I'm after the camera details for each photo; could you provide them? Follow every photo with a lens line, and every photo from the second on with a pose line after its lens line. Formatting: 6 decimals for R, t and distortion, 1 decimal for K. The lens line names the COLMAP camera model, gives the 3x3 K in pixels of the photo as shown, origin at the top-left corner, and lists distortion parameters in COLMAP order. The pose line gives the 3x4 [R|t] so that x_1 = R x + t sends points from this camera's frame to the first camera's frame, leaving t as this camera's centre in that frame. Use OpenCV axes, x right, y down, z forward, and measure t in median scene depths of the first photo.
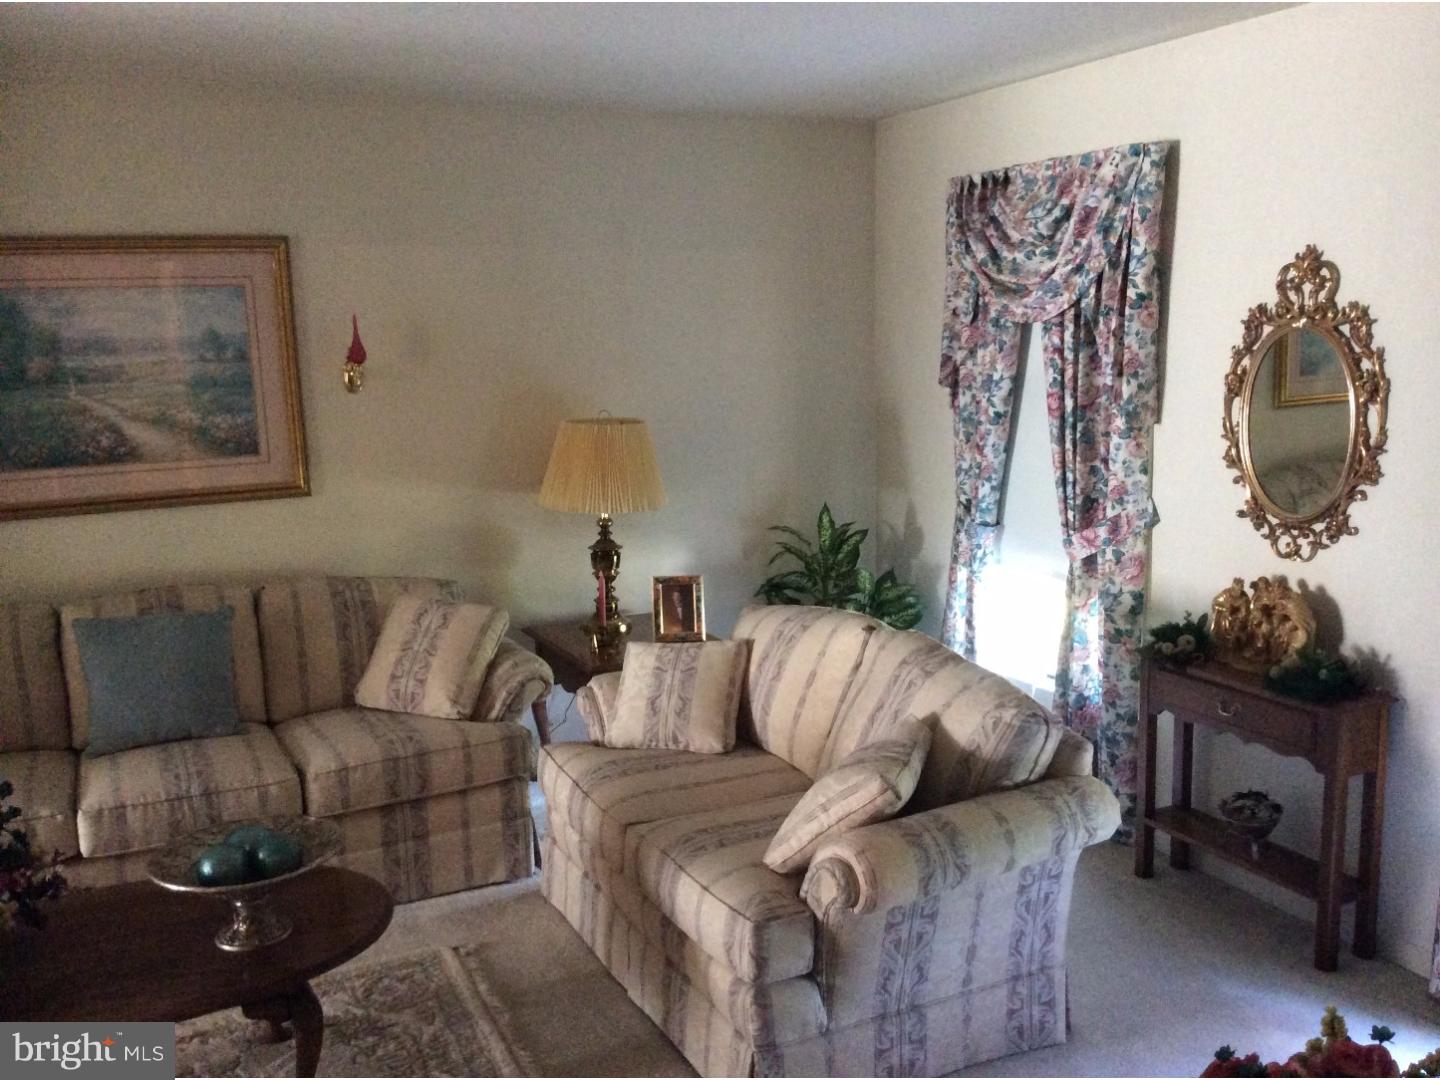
lens RADIAL K [[1329.8, 0, 716.3], [0, 1329.8, 543.1], [0, 0, 1]] dist [0.124298, -0.259804]
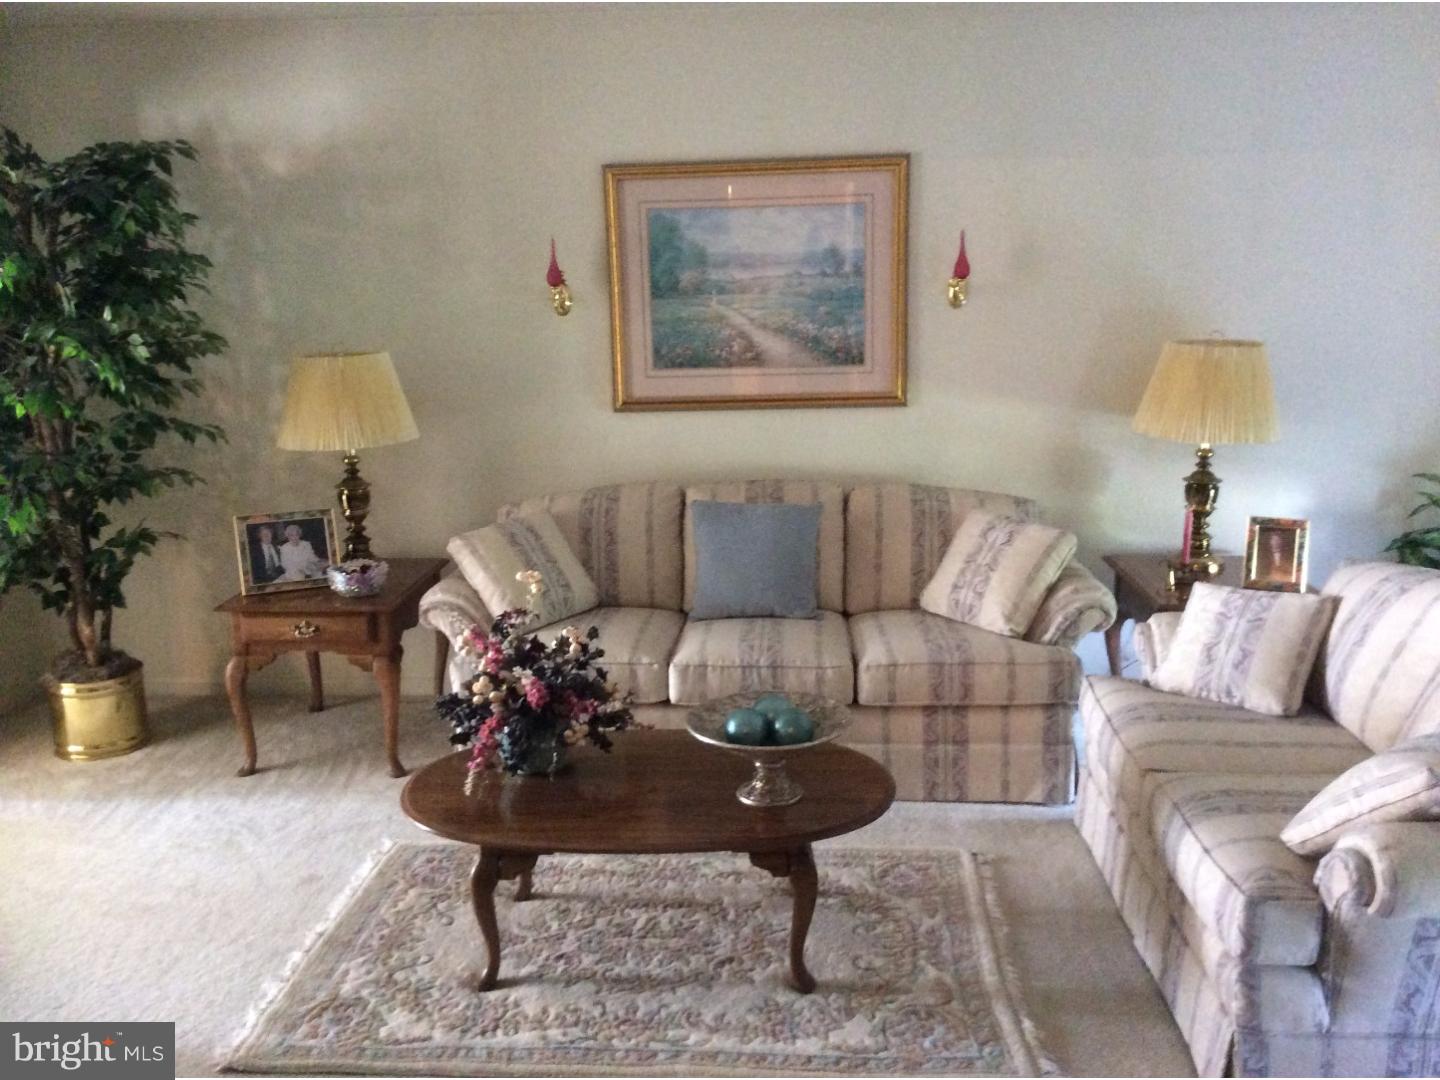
lens RADIAL K [[1329.8, 0, 716.3], [0, 1329.8, 543.1], [0, 0, 1]] dist [0.124298, -0.259804]
pose [[0.864351, 0.112001, -0.490258, 0.105788], [-0.081970, 0.993224, 0.082389, -0.003004], [0.496163, -0.031027, 0.867675, 0.019142]]
